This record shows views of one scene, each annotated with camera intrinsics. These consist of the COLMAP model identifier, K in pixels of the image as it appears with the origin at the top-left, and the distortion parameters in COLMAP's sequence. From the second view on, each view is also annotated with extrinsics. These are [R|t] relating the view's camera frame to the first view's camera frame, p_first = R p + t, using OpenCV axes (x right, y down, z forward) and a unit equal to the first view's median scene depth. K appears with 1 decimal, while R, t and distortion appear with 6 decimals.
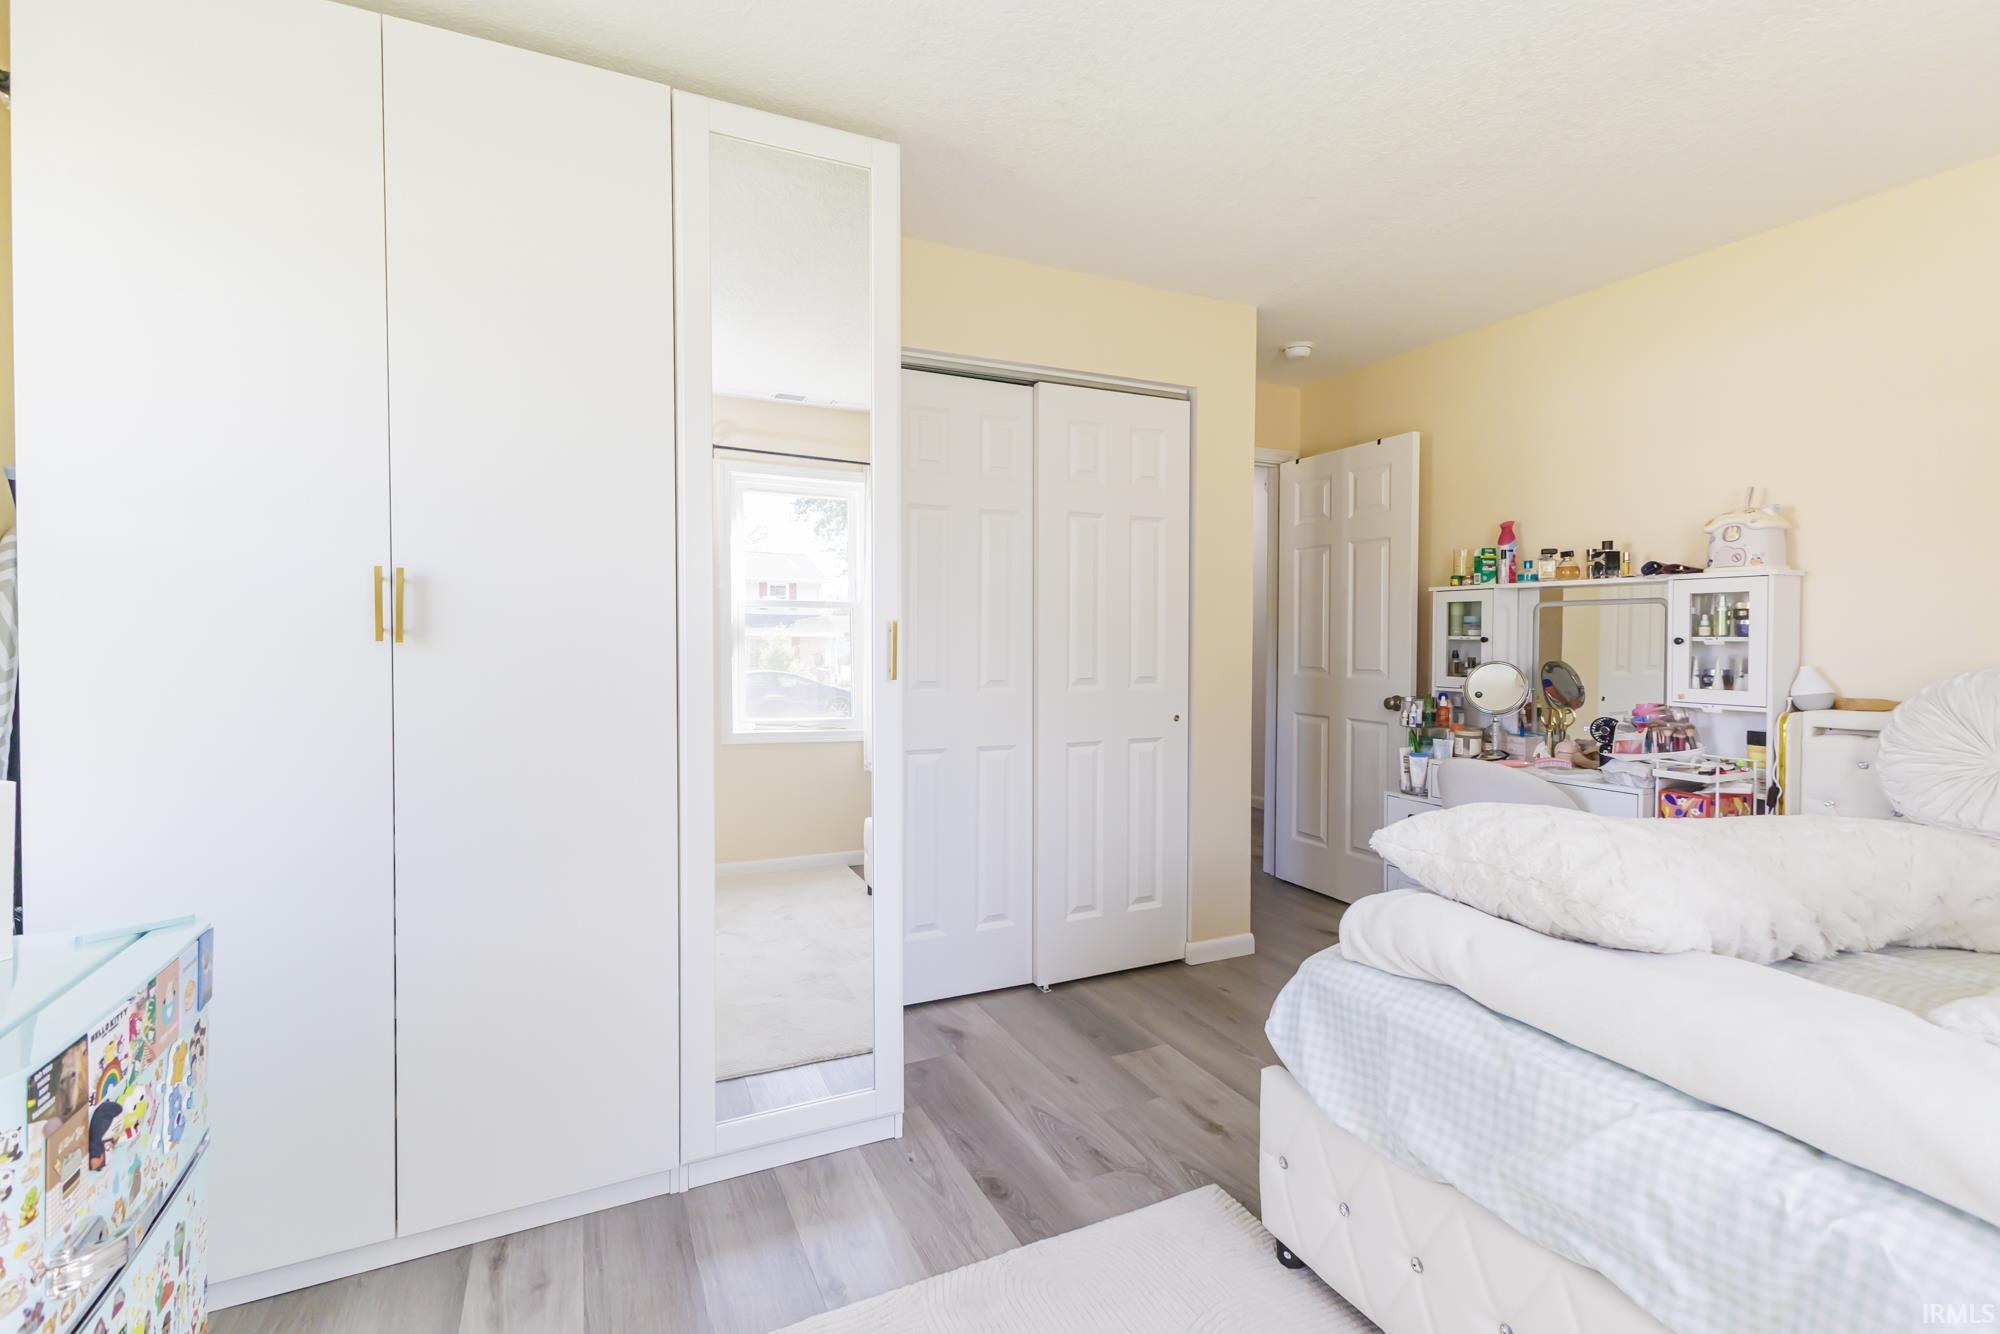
lens RADIAL K [[889.0, 0, 997.7], [0, 889.0, 637.3], [0, 0, 1]] dist [0.014834, -0.003810]
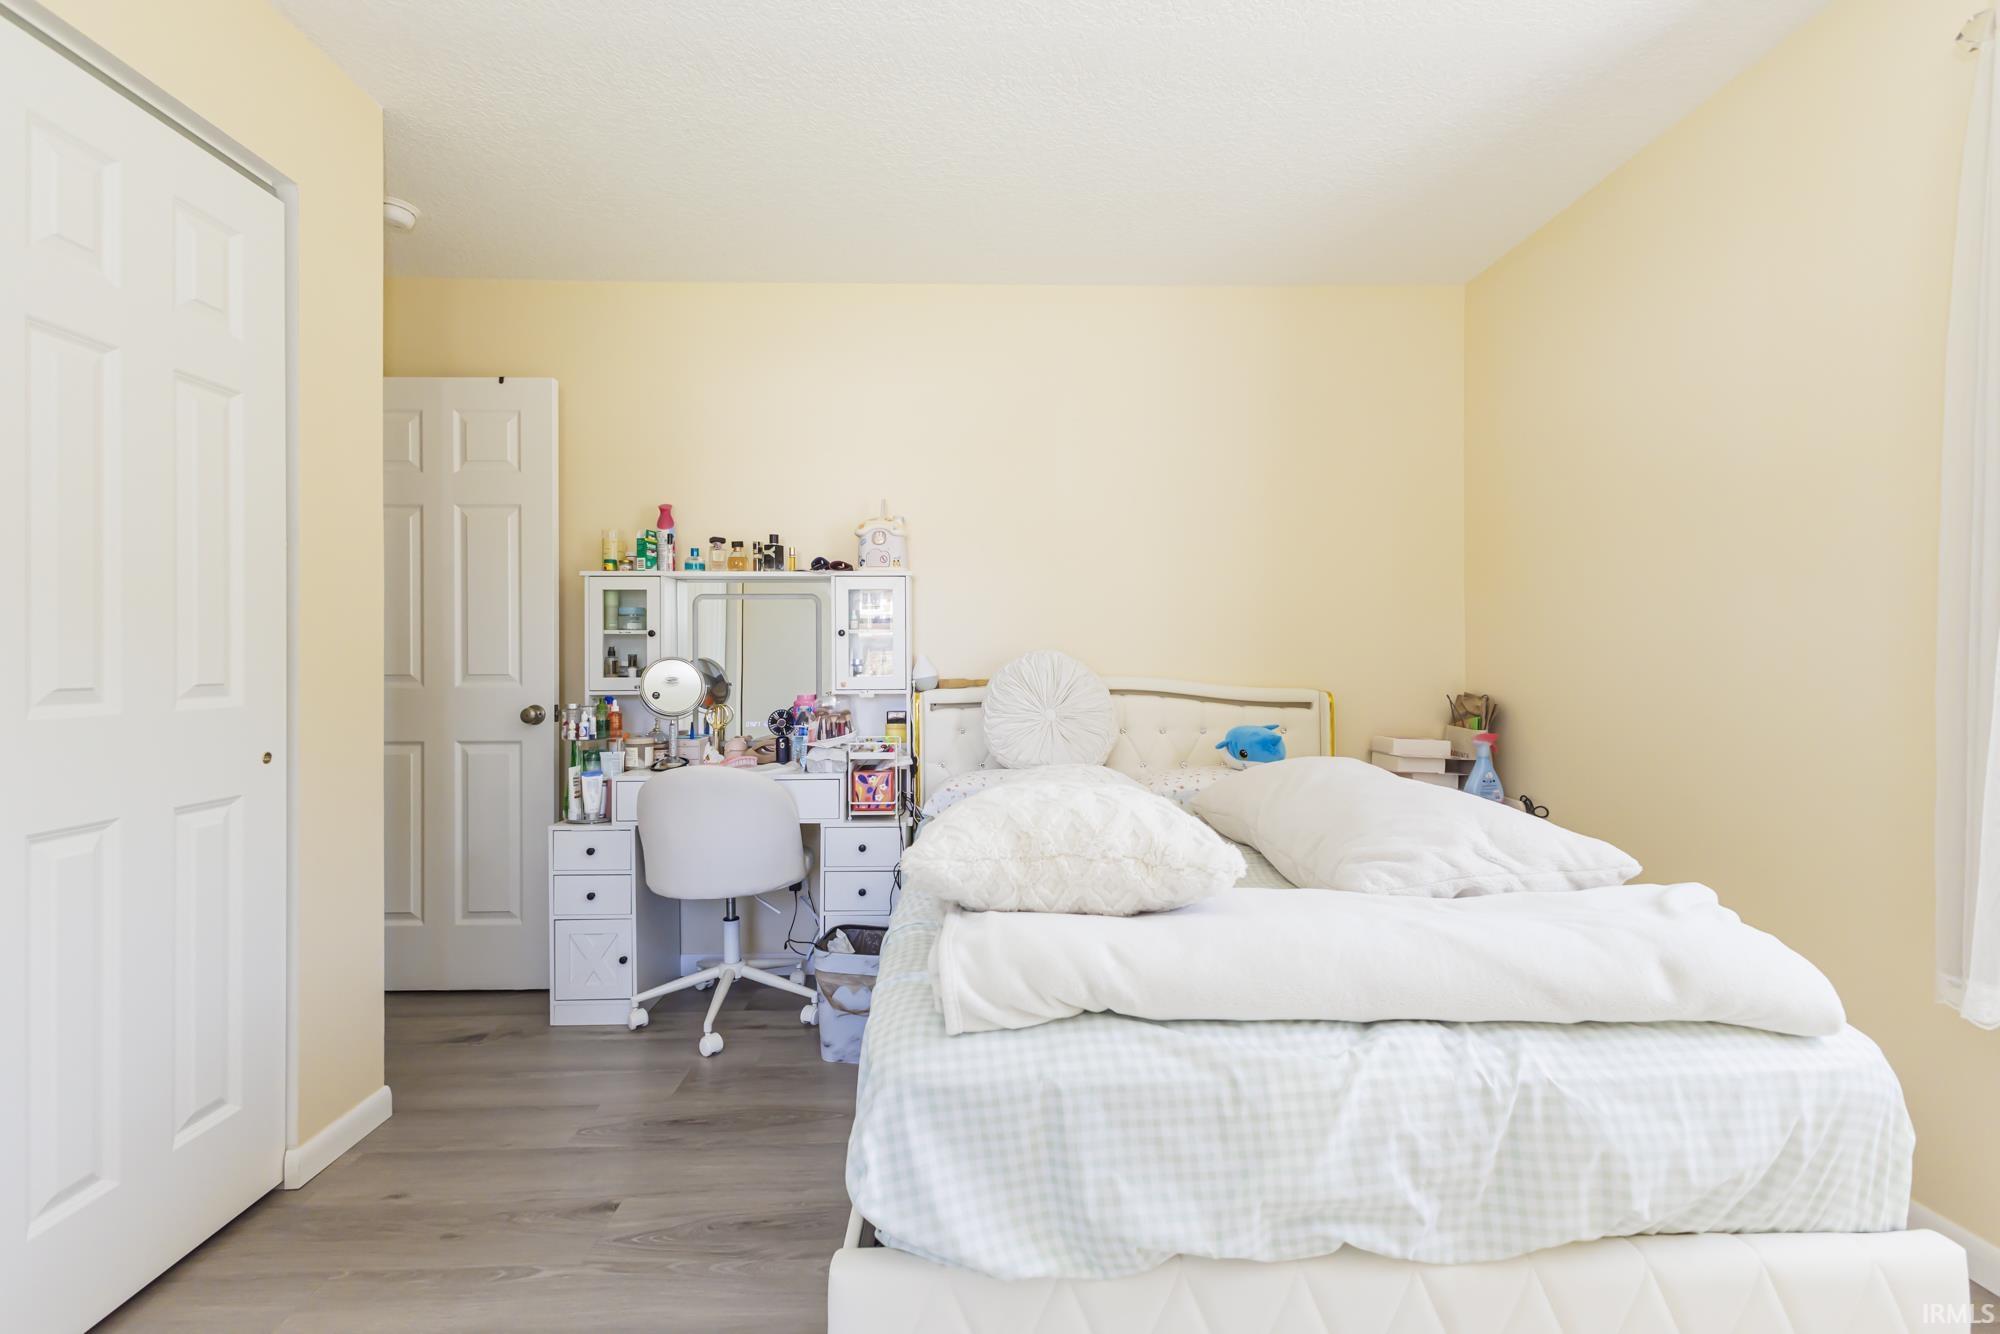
lens RADIAL K [[889.0, 0, 997.5], [0, 889.0, 655.4], [0, 0, 1]] dist [0.014834, -0.003810]
pose [[0.413917, -0.000734, 0.910314, -0.138294], [0.010442, 0.999938, -0.003942, 0.038084], [-0.910255, 0.011137, 0.413899, 0.397623]]
